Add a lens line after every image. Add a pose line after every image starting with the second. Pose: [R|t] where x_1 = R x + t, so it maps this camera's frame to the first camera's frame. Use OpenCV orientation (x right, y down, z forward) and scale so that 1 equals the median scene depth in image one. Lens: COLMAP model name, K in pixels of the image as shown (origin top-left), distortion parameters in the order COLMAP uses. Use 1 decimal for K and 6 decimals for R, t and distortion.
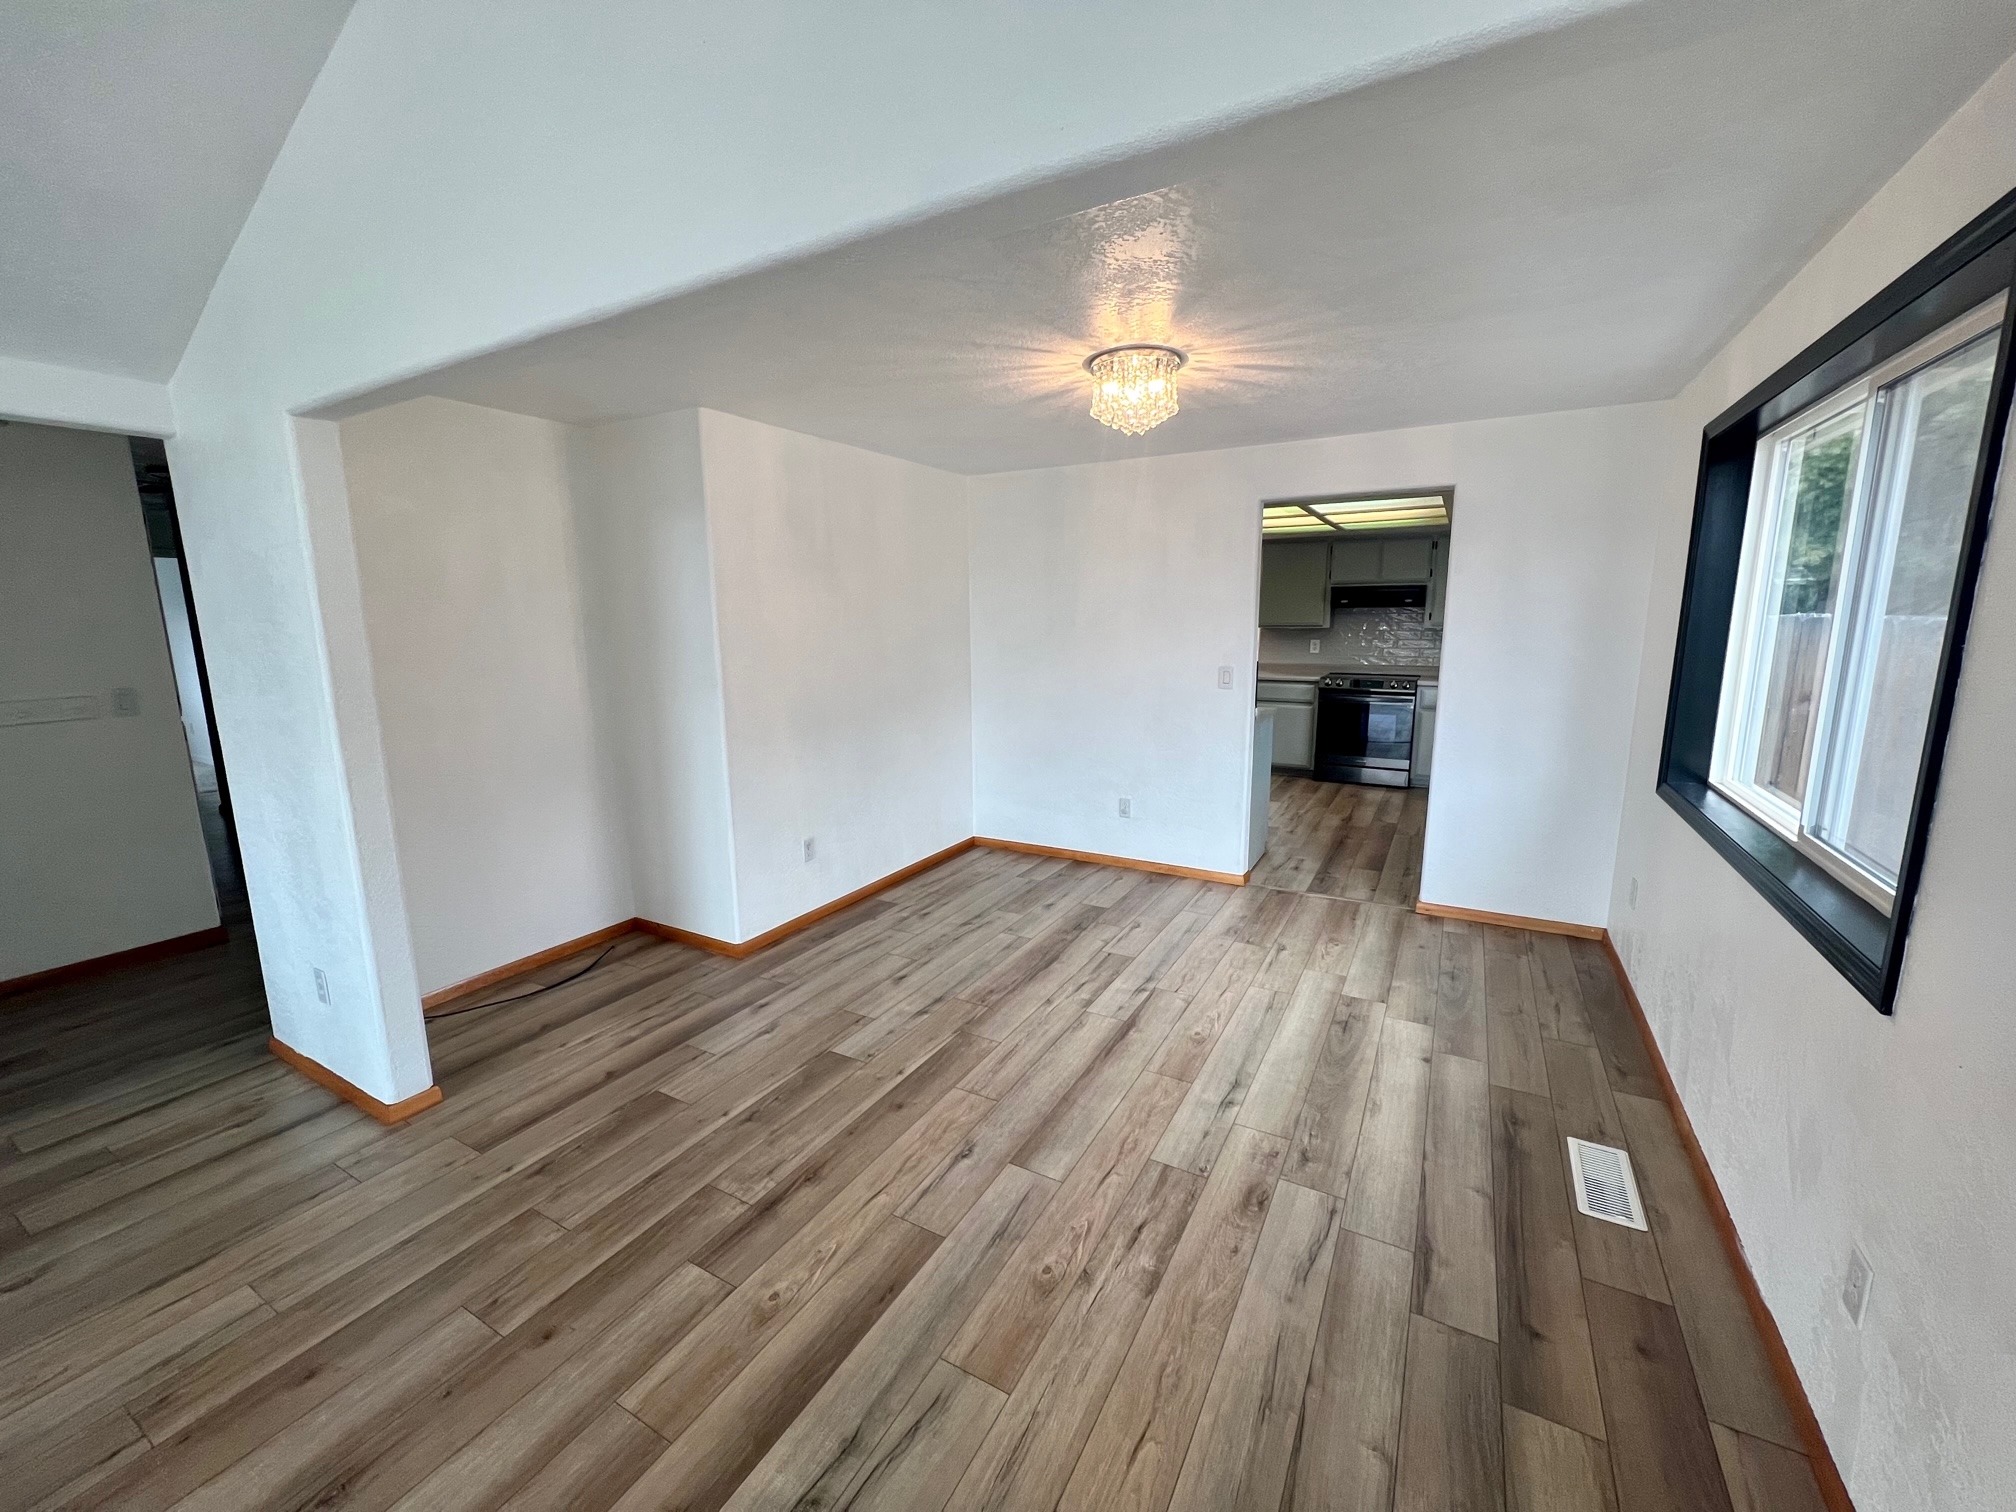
lens RADIAL K [[805.4, 0, 1008.0], [0, 805.4, 756.0], [0, 0, 1]] dist [-0.001648, 0.000008]
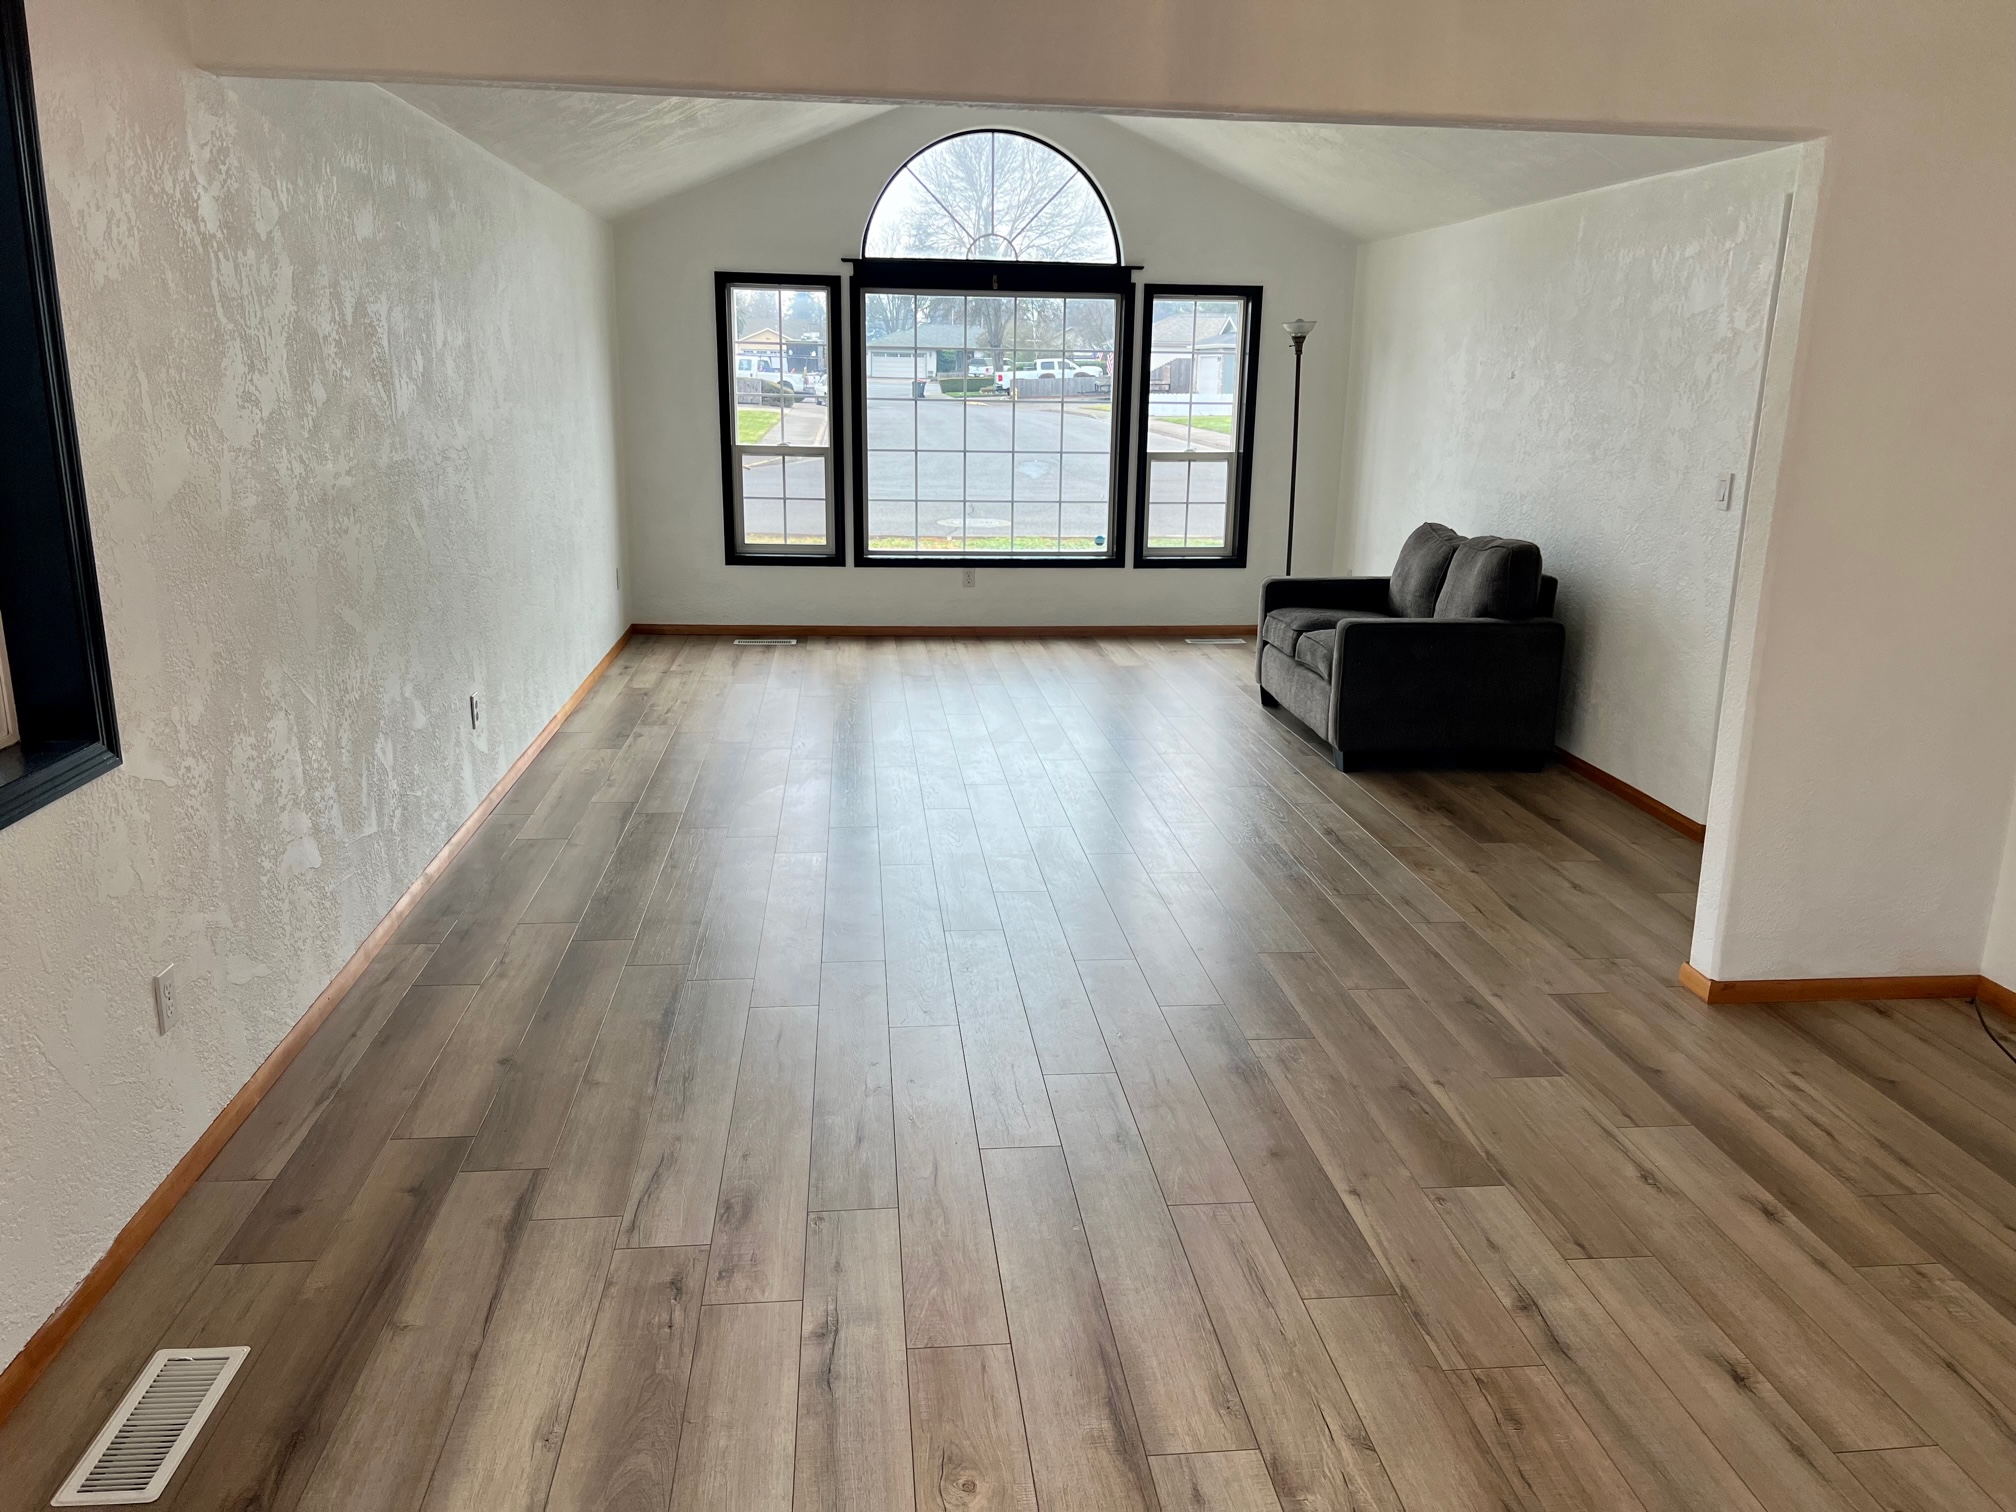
lens RADIAL K [[1549.0, 0, 1008.0], [0, 1549.0, 756.0], [0, 0, 1]] dist [0.132846, -0.295411]
pose [[-0.819465, 0.133795, -0.557293, 0.658730], [-0.109814, 0.917700, 0.381796, -0.294519], [0.562510, 0.374067, -0.737330, 1.594673]]
